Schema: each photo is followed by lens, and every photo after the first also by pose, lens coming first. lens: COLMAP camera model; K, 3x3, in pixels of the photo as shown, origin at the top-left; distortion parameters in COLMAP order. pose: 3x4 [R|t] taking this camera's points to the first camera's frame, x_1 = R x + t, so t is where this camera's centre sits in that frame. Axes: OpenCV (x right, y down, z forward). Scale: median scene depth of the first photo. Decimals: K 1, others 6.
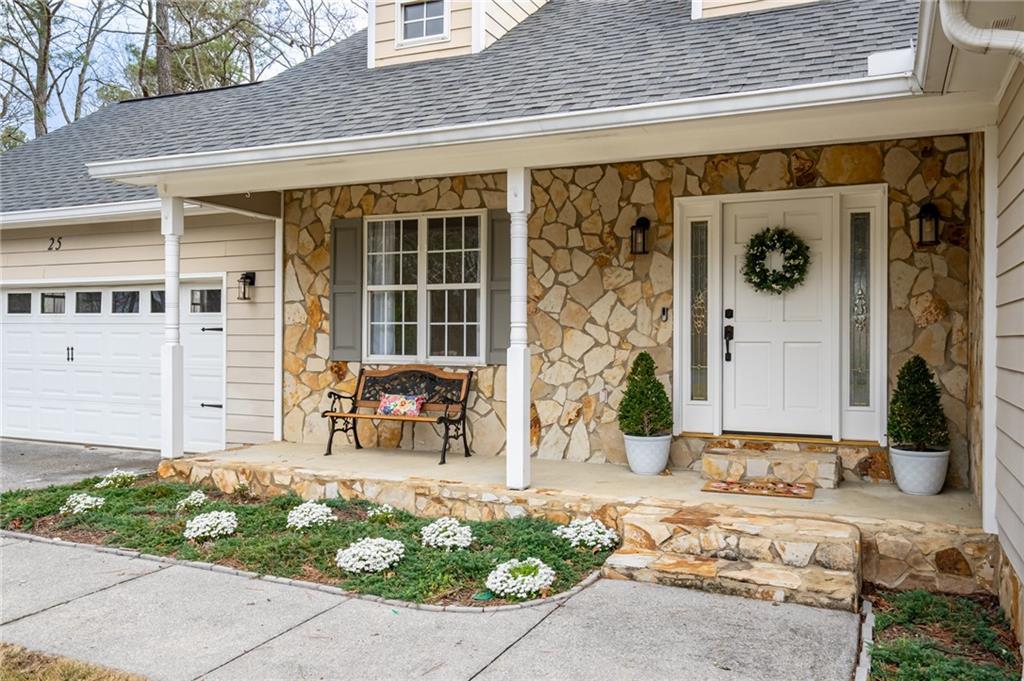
lens RADIAL K [[820.4, 0, 513.0], [0, 820.4, 318.0], [0, 0, 1]] dist [0.051119, -0.000527]
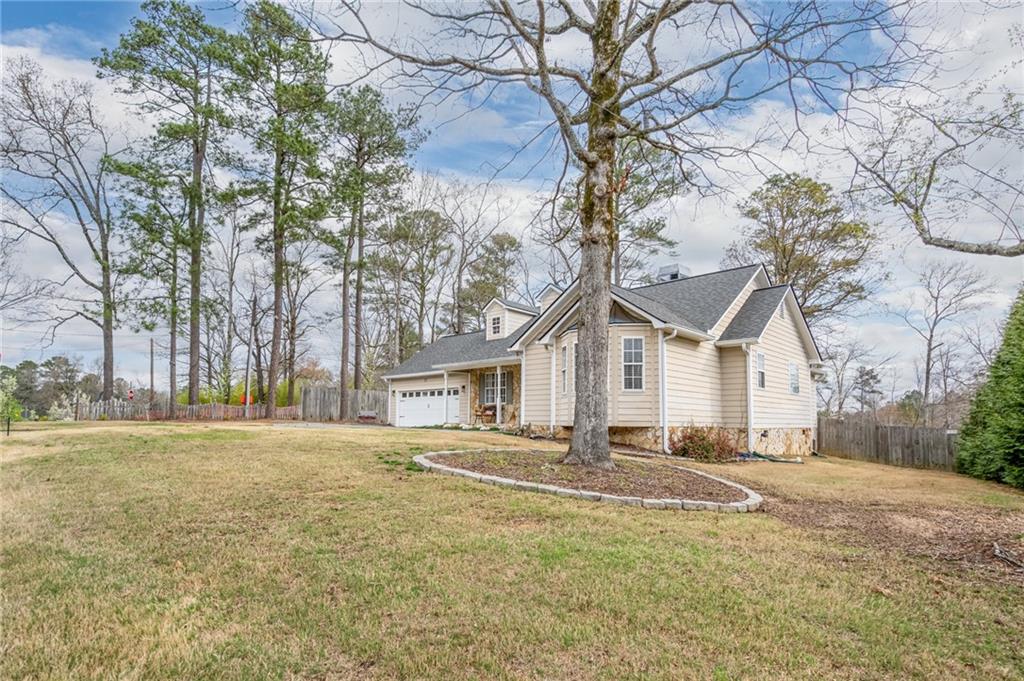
lens RADIAL K [[512.3, 0, 512.0], [0, 512.3, 340.5], [0, 0, 1]] dist [-0.000210, -0.000008]
pose [[0.945402, -0.053060, -0.321559, 0.863861], [0.008610, 0.990380, -0.138109, 0.091991], [0.325794, 0.127800, 0.936763, -1.601964]]
